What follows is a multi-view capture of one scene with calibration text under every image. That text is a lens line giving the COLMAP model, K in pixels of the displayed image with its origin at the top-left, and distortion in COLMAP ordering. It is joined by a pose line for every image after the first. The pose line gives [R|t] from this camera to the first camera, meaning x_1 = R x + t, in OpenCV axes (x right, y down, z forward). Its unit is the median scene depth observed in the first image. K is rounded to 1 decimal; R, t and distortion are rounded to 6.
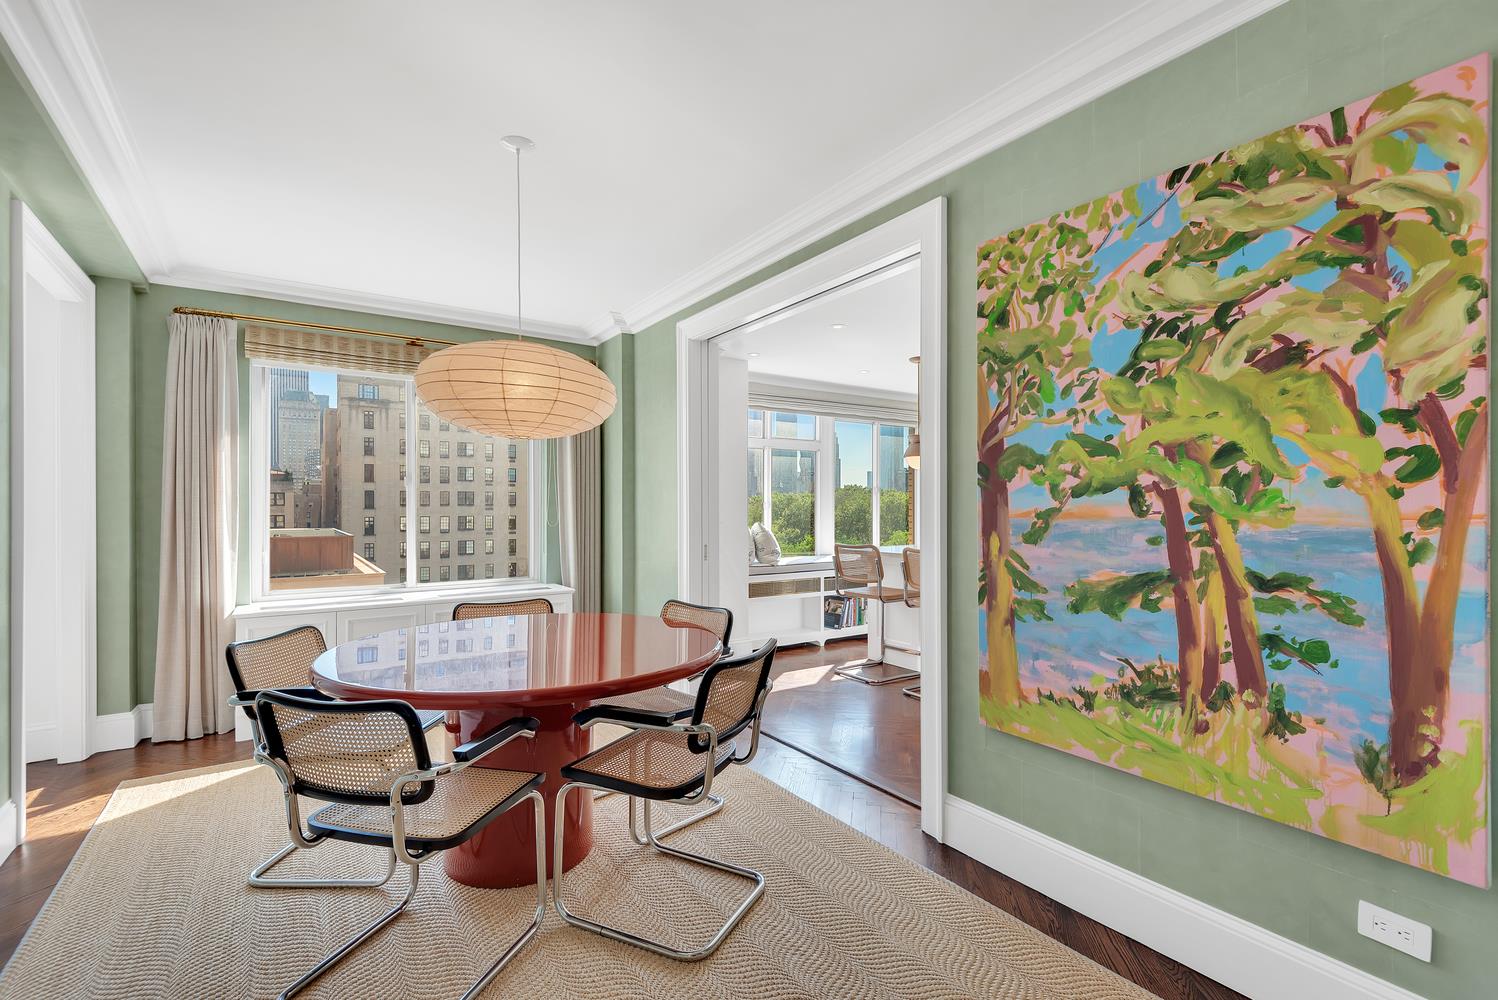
lens RADIAL K [[672.1, 0, 749.0], [0, 672.1, 500.0], [0, 0, 1]] dist [0.009622, -0.008861]
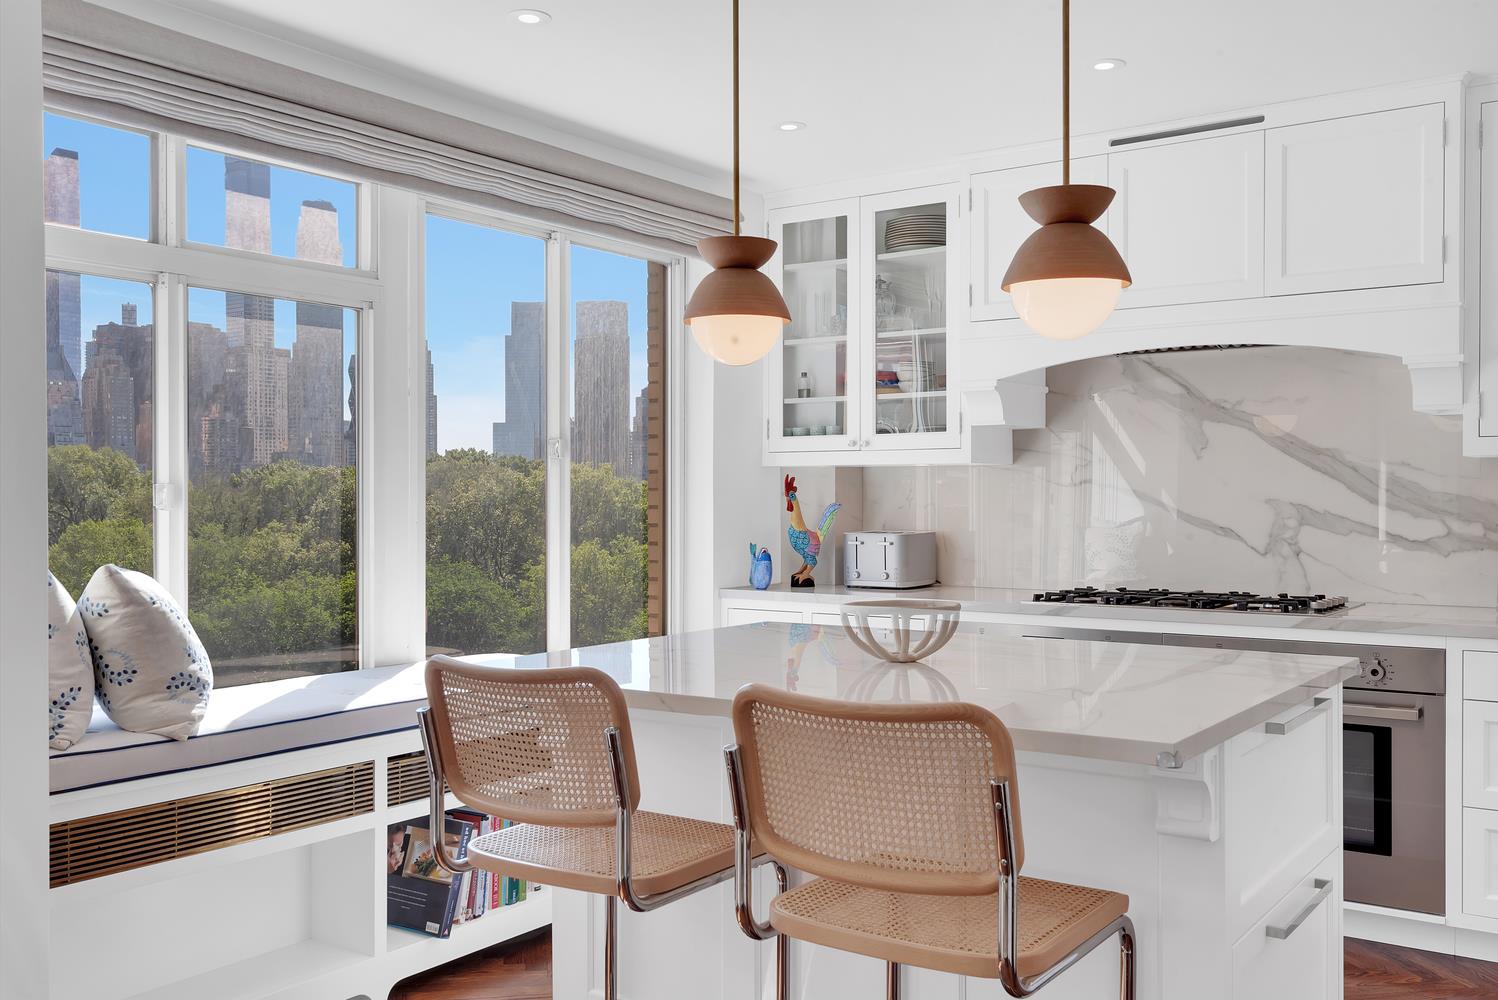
lens RADIAL K [[1360.6, 0, 749.0], [0, 1360.6, 500.0], [0, 0, 1]] dist [0.002321, 0.002854]
pose [[0.935856, -0.007870, 0.352295, 0.054859], [0.003131, 0.999897, 0.014019, 0.002061], [-0.352369, -0.012017, 0.935784, 0.424850]]
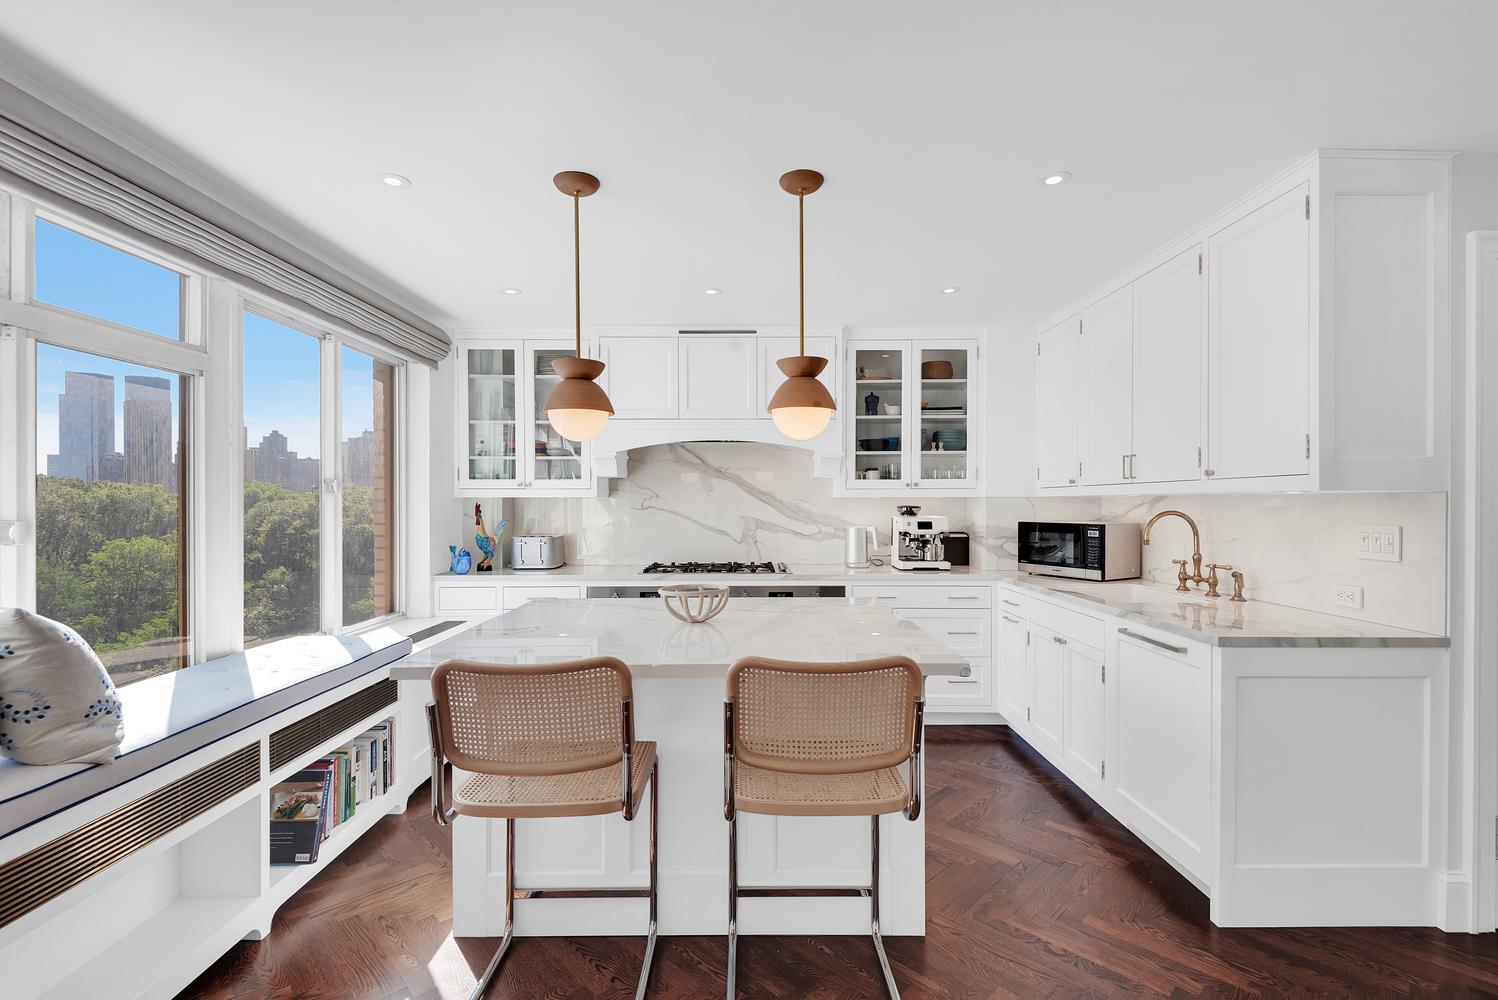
lens RADIAL K [[672.1, 0, 749.0], [0, 672.1, 500.0], [0, 0, 1]] dist [0.009622, -0.008861]
pose [[0.545792, -0.003601, 0.837913, -0.044673], [-0.003791, 0.999970, 0.006767, -0.010125], [-0.837912, -0.006869, 0.545762, 0.599207]]
